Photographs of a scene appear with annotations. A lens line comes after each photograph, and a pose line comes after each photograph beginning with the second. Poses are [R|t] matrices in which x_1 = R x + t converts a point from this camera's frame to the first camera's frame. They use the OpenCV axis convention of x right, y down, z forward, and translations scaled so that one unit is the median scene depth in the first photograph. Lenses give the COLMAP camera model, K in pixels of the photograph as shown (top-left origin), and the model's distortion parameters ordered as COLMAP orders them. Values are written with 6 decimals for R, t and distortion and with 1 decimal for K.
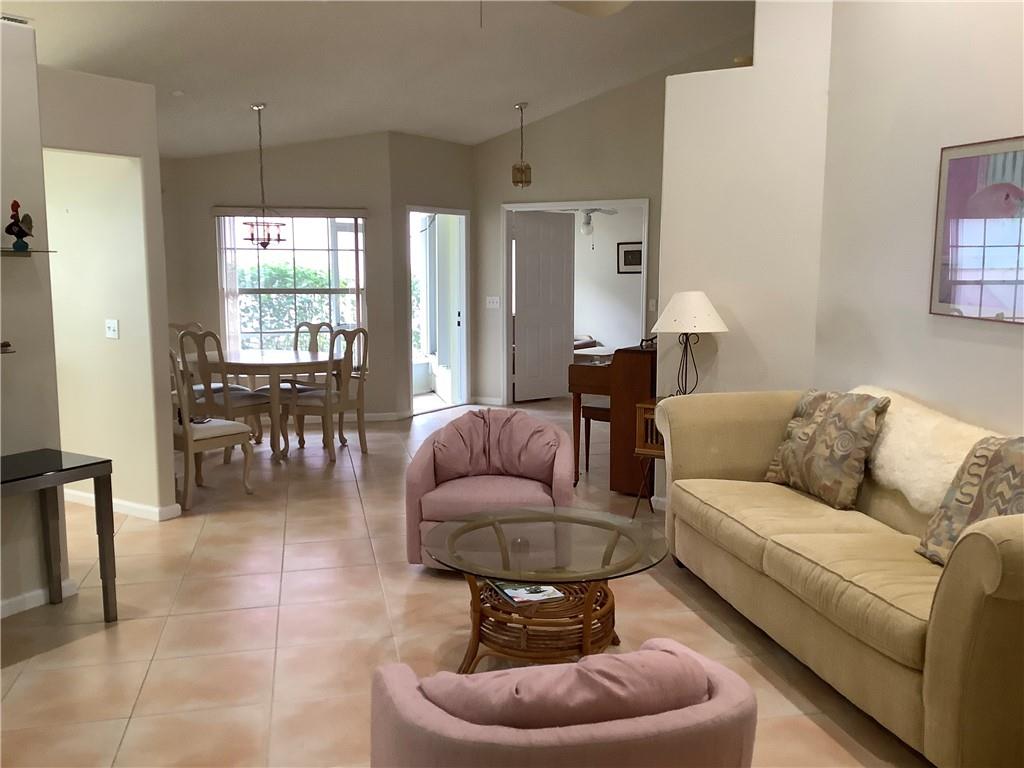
lens RADIAL K [[911.8, 0, 516.5], [0, 911.8, 376.2], [0, 0, 1]] dist [0.106226, -0.174314]
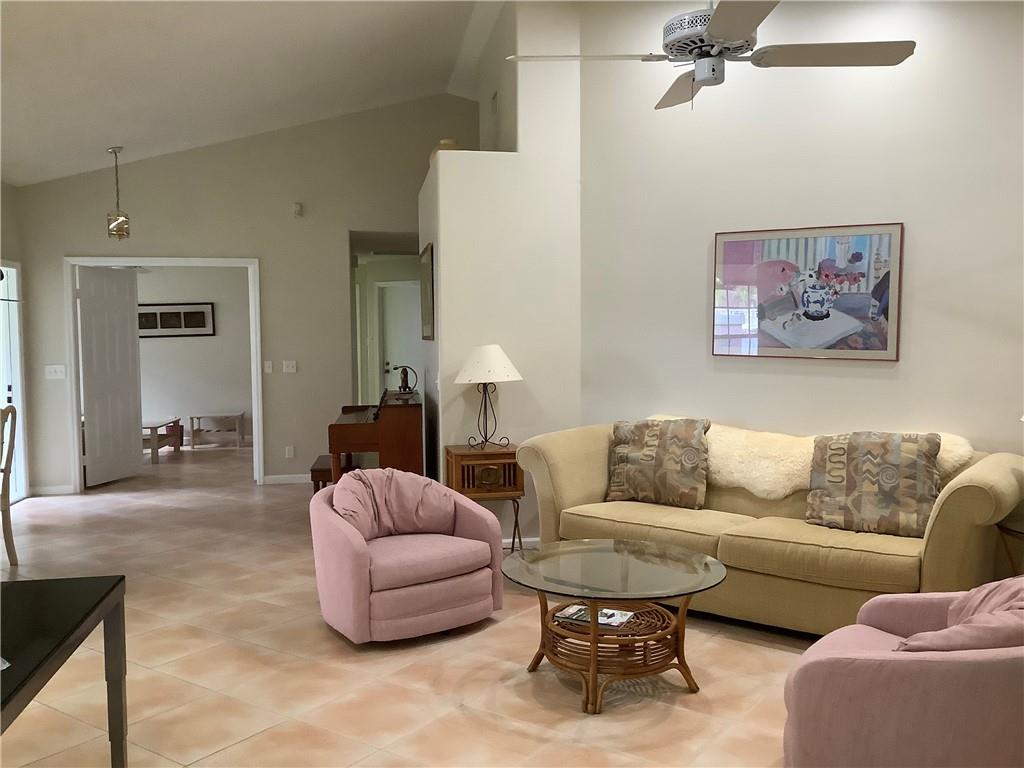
lens RADIAL K [[911.8, 0, 516.5], [0, 911.8, 376.2], [0, 0, 1]] dist [0.106226, -0.174314]
pose [[0.751783, -0.044040, 0.657938, -0.637506], [0.091766, 0.995046, -0.038250, -0.012546], [-0.652994, 0.089132, 0.752100, 0.192891]]
